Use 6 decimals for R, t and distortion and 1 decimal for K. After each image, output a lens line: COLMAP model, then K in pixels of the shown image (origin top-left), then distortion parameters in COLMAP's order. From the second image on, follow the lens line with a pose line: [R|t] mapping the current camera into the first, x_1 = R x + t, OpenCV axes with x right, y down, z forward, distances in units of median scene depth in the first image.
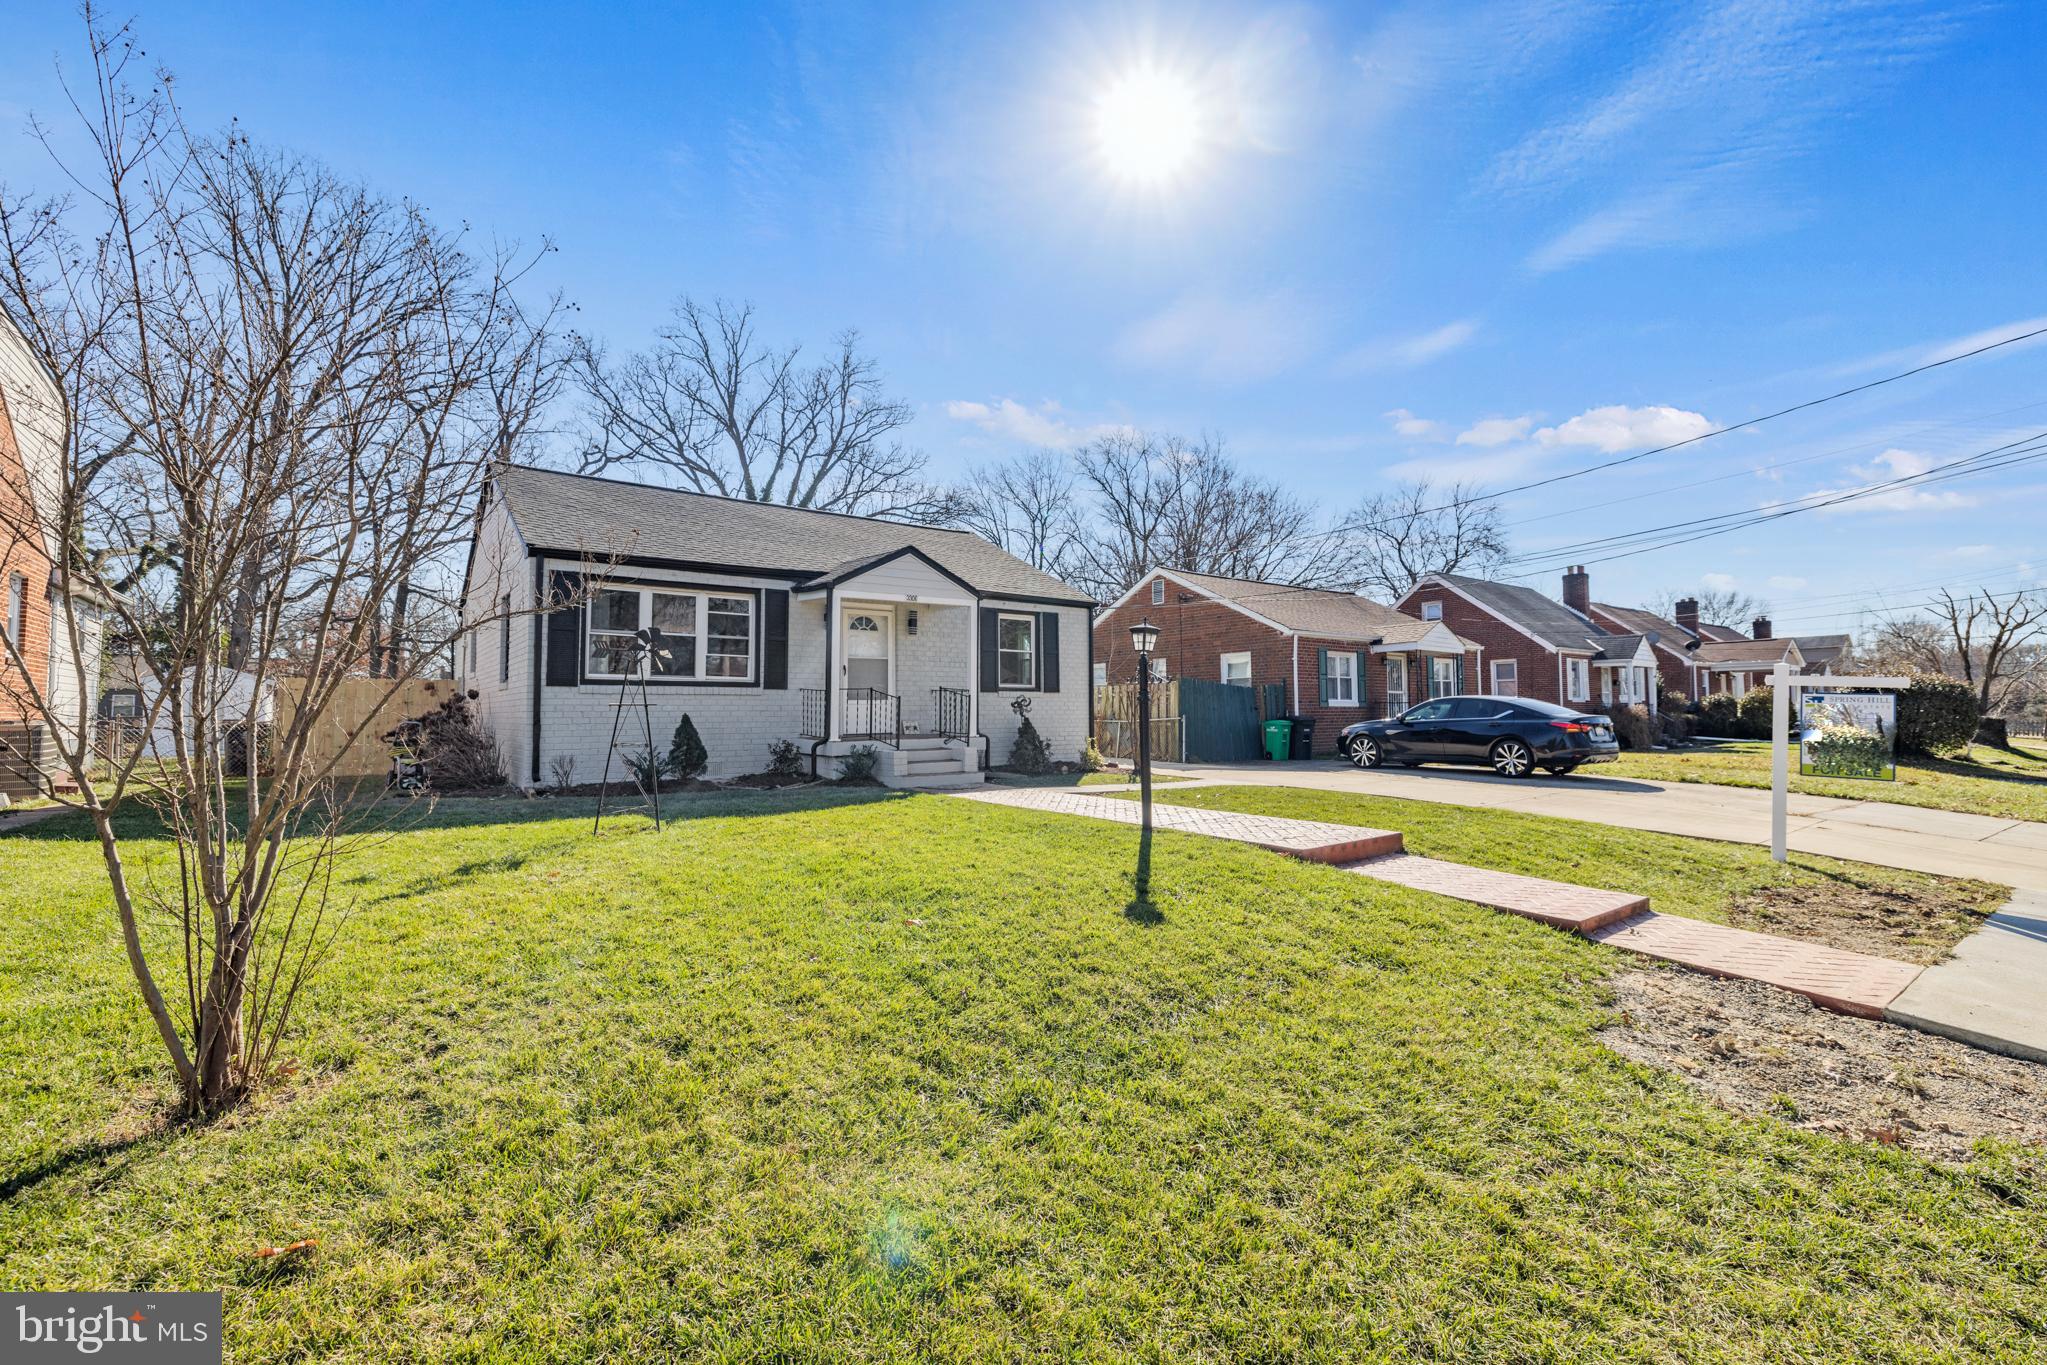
lens RADIAL K [[872.8, 0, 1022.8], [0, 872.8, 668.0], [0, 0, 1]] dist [0.003324, -0.000246]
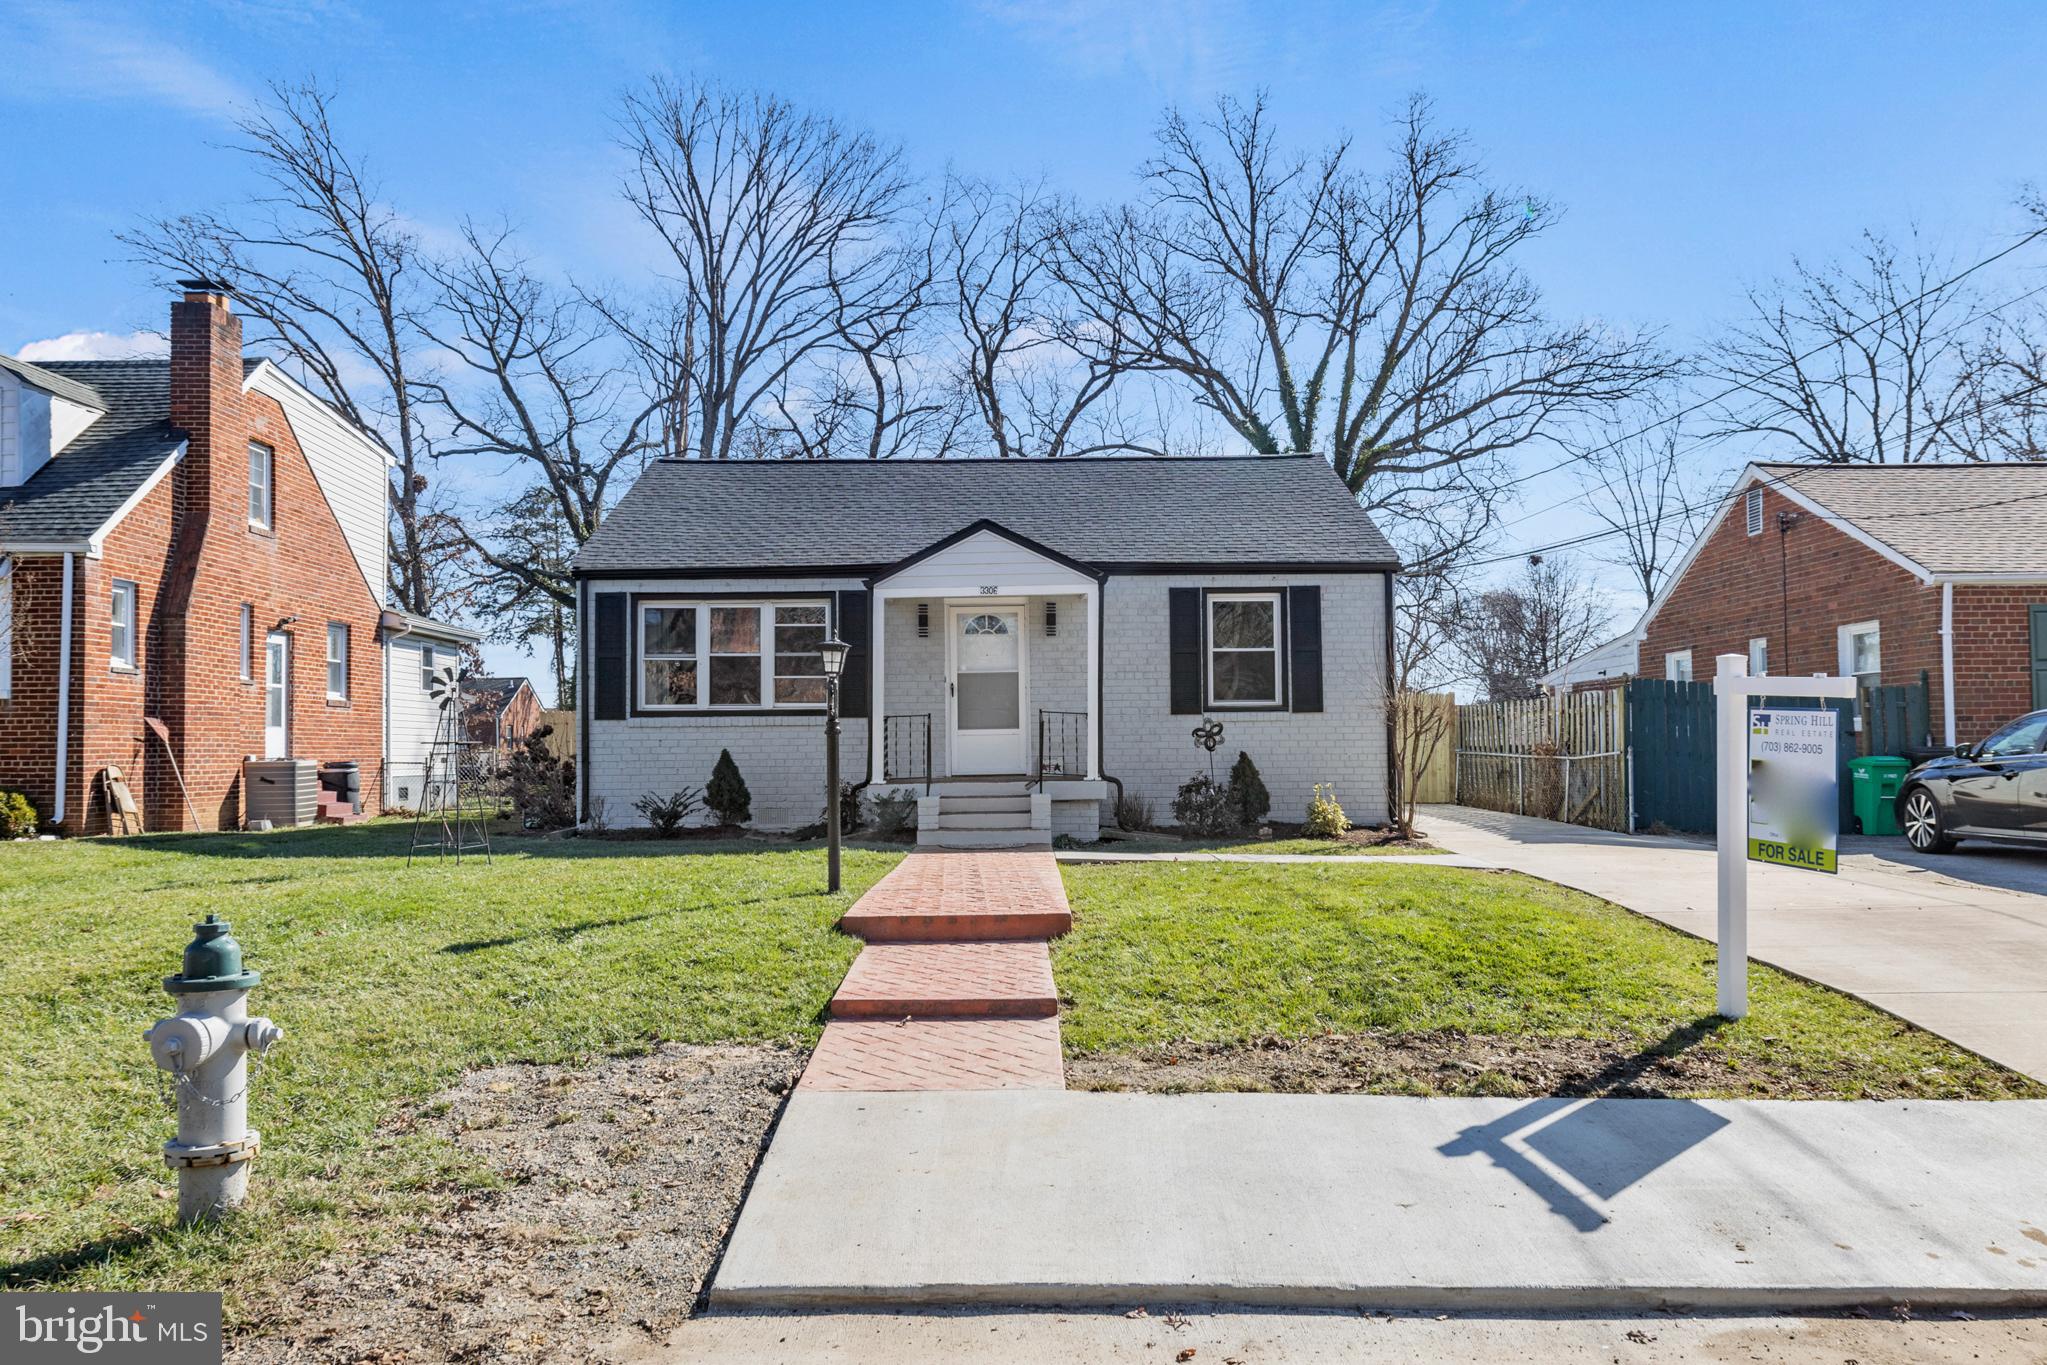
lens RADIAL K [[1564.0, 0, 1020.4], [0, 1564.0, 686.7], [0, 0, 1]] dist [-0.000304, -0.005227]
pose [[0.795714, -0.027594, -0.605044, 0.682334], [0.036722, 0.999322, 0.002718, -0.001668], [0.604558, -0.024381, 0.796188, -0.032162]]
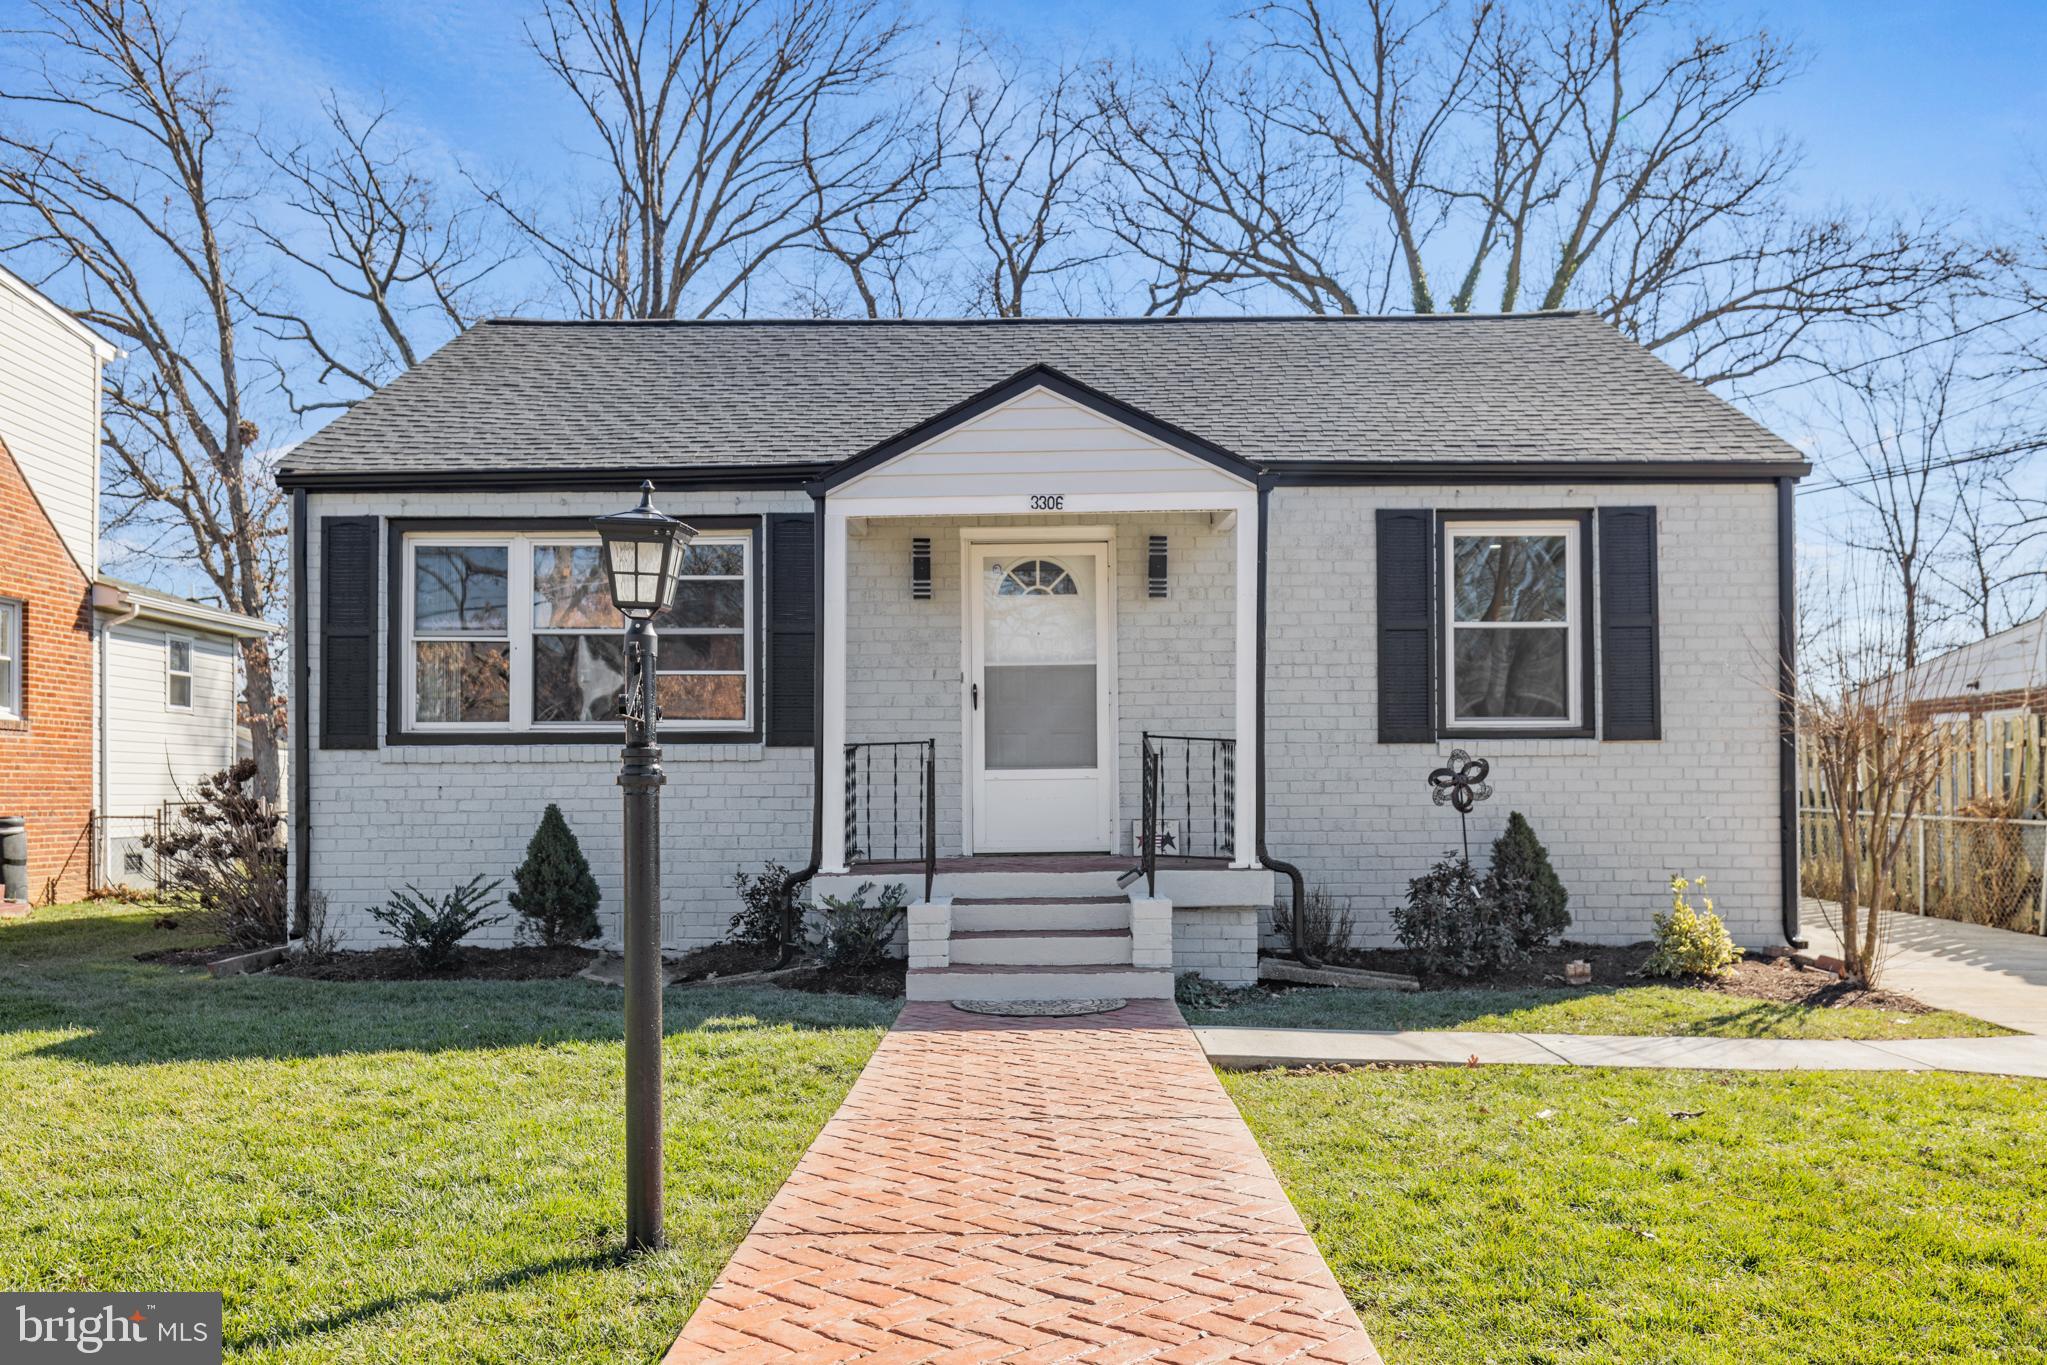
lens RADIAL K [[1817.1, 0, 1013.6], [0, 1817.1, 751.3], [0, 0, 1]] dist [-0.010025, 0.005936]
pose [[0.785439, -0.013789, -0.618785, 0.348306], [0.033551, 0.999230, 0.020321, 0.011910], [0.618029, -0.036722, 0.785297, 0.361809]]
